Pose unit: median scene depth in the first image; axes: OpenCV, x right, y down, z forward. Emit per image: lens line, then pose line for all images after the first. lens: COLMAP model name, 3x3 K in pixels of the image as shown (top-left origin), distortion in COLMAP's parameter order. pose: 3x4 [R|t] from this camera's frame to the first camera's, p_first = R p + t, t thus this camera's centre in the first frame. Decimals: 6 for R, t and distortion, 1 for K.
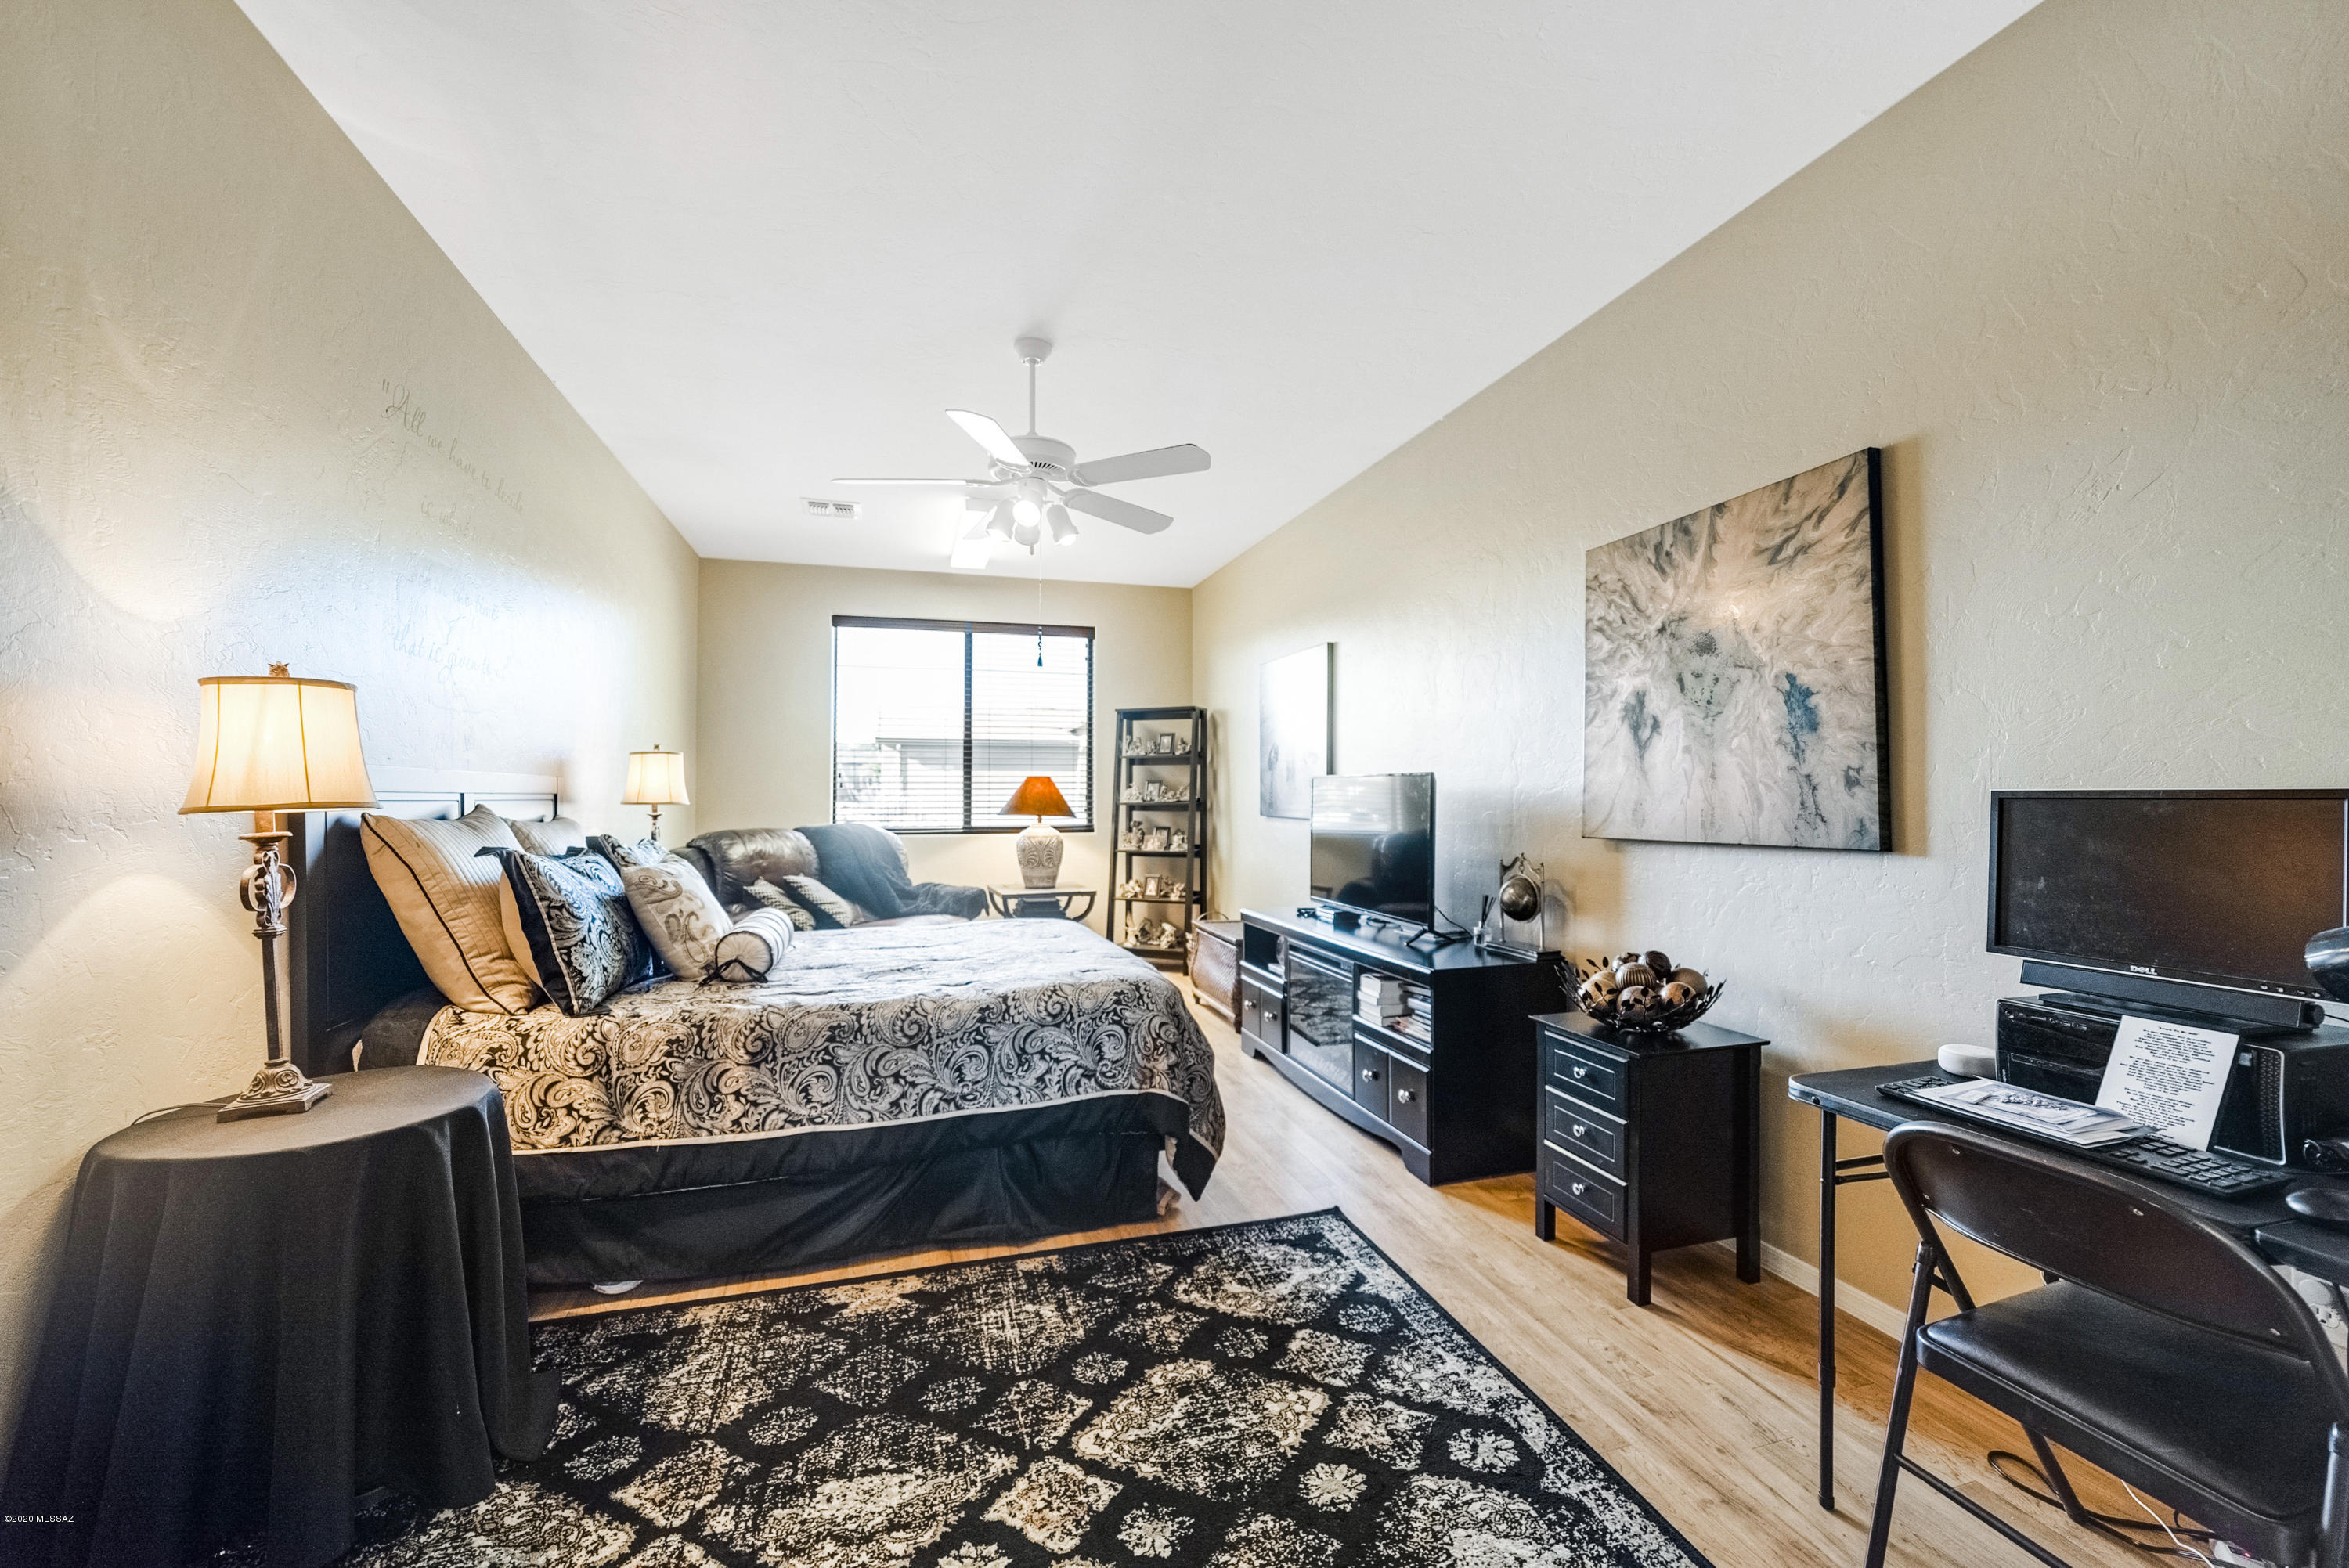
lens RADIAL K [[941.0, 0, 1174.1], [0, 941.0, 789.9], [0, 0, 1]] dist [-0.001477, 0.000061]
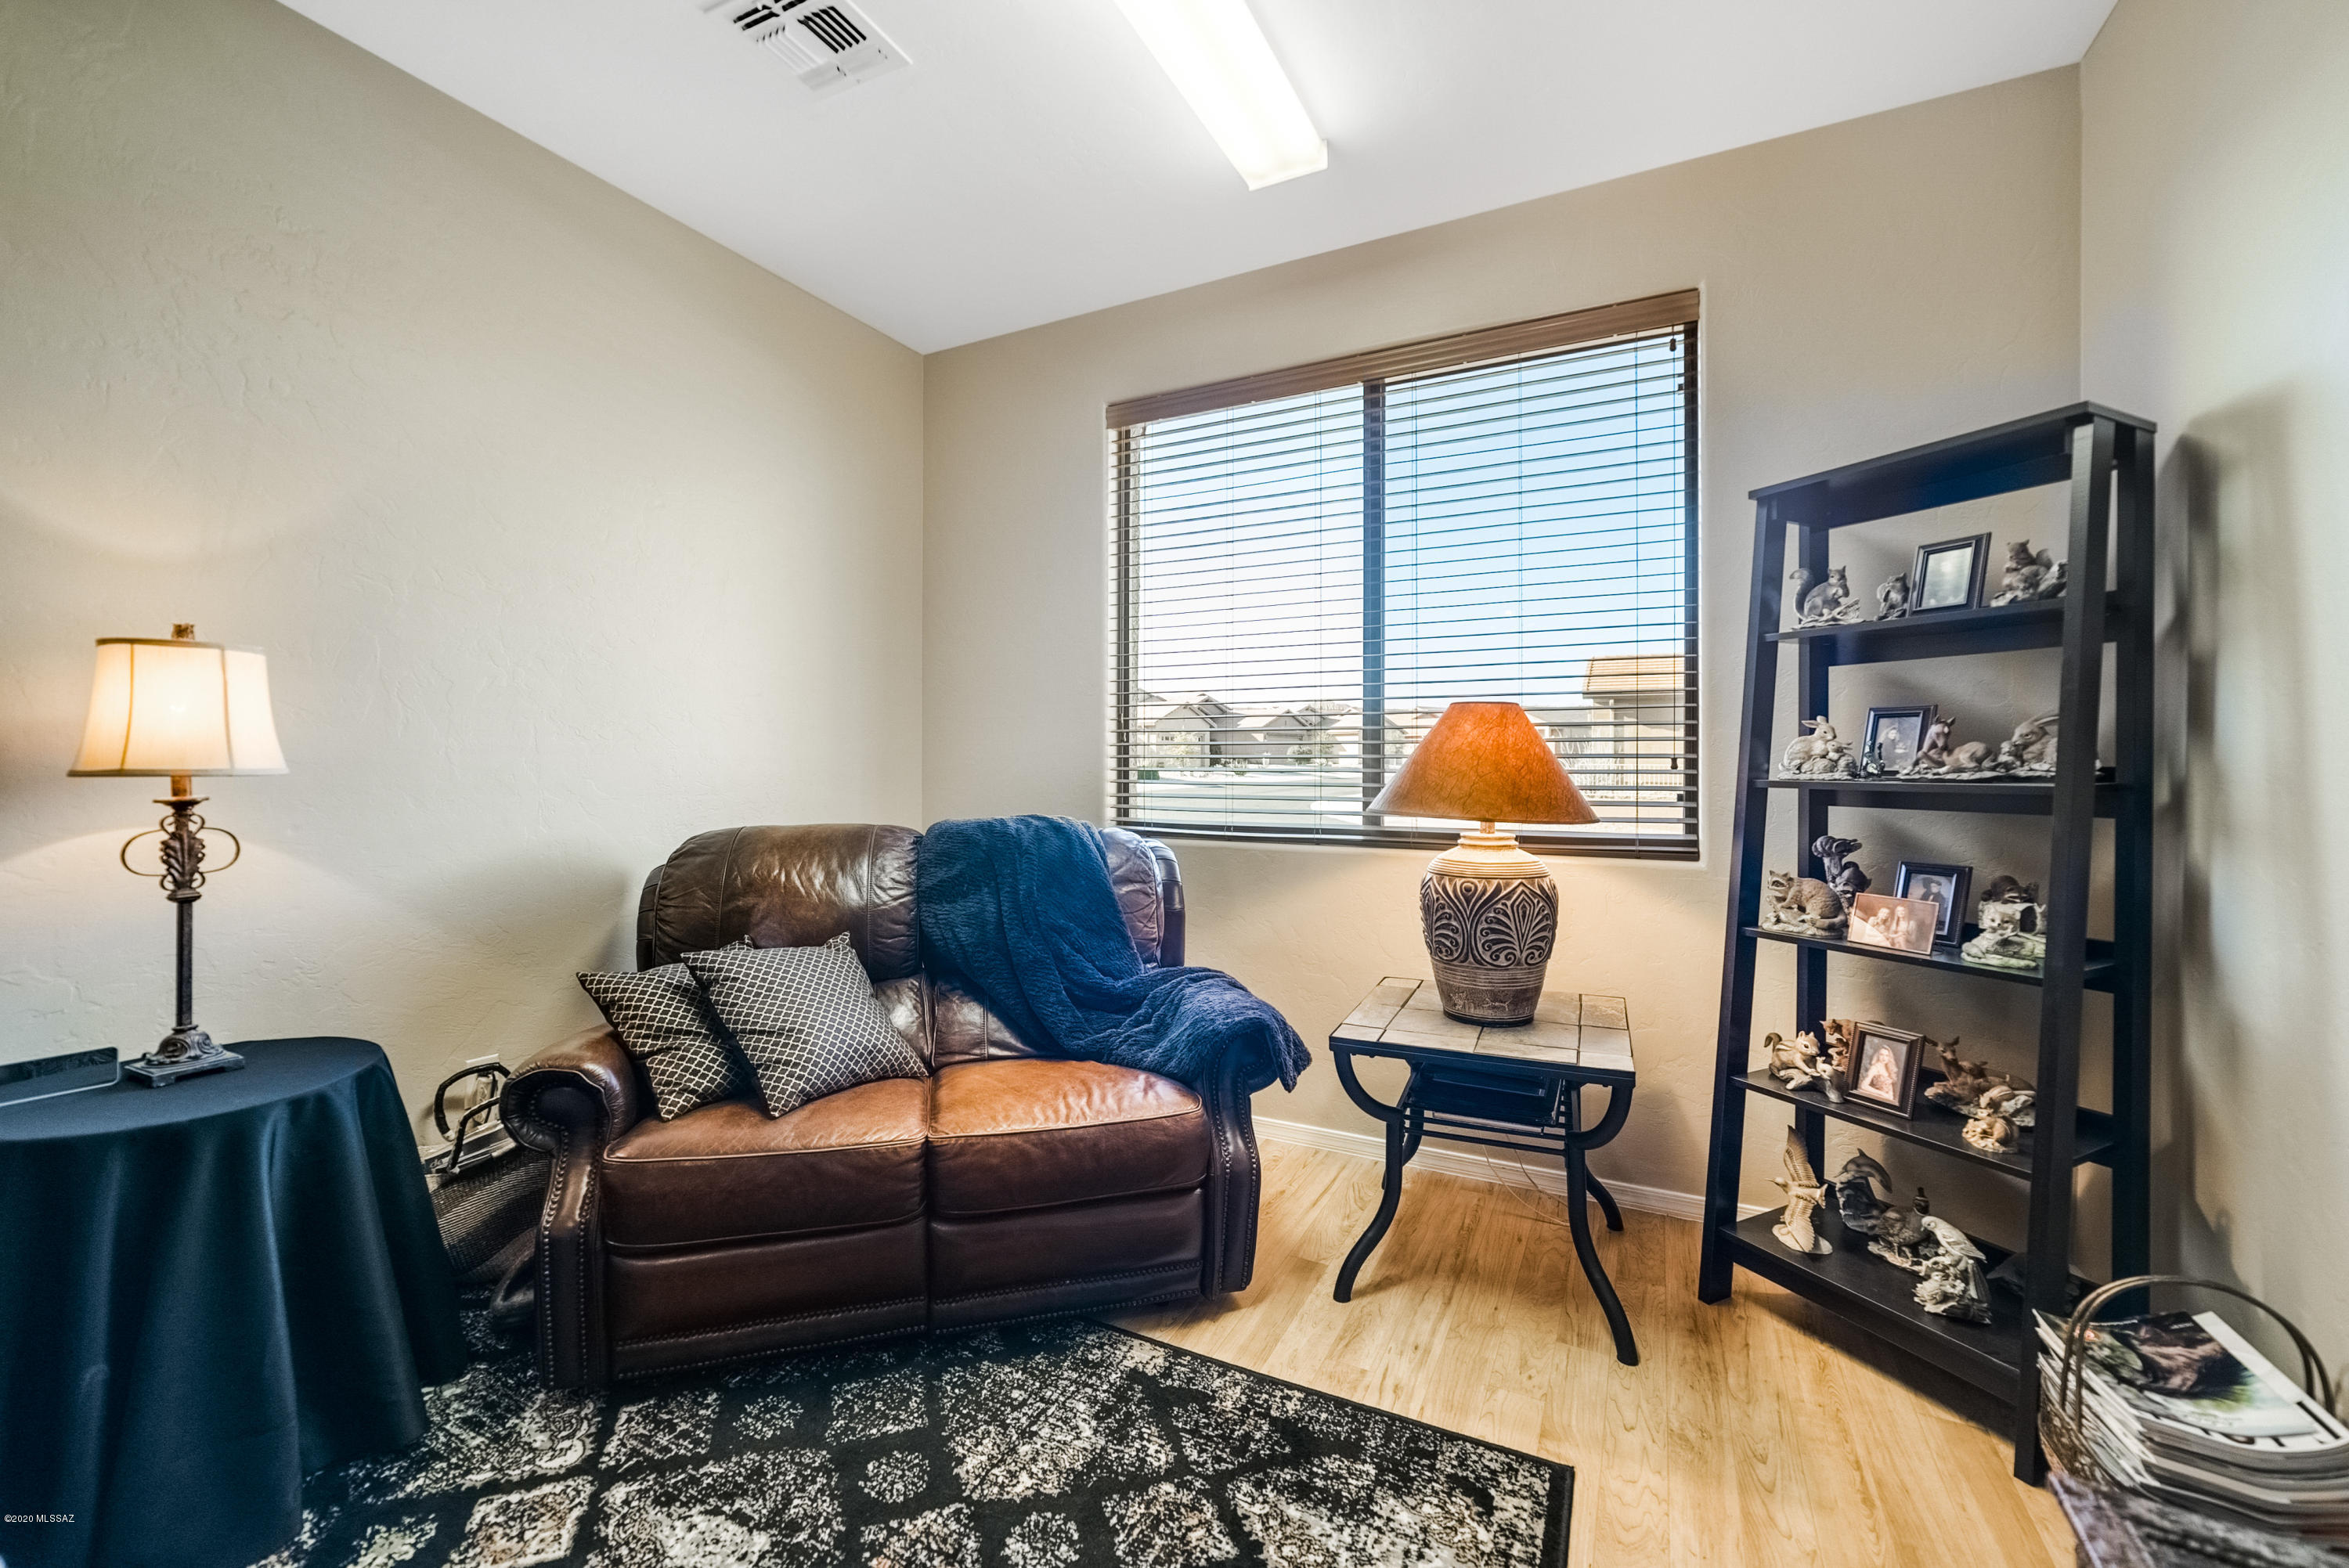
lens RADIAL K [[929.0, 0, 1172.4], [0, 929.0, 760.6], [0, 0, 1]] dist [-0.017834, 0.004916]
pose [[0.721293, 0.001459, -0.692629, 0.014841], [0.000251, 0.999997, 0.002368, 0.005908], [0.692630, -0.001882, 0.721290, 0.641144]]
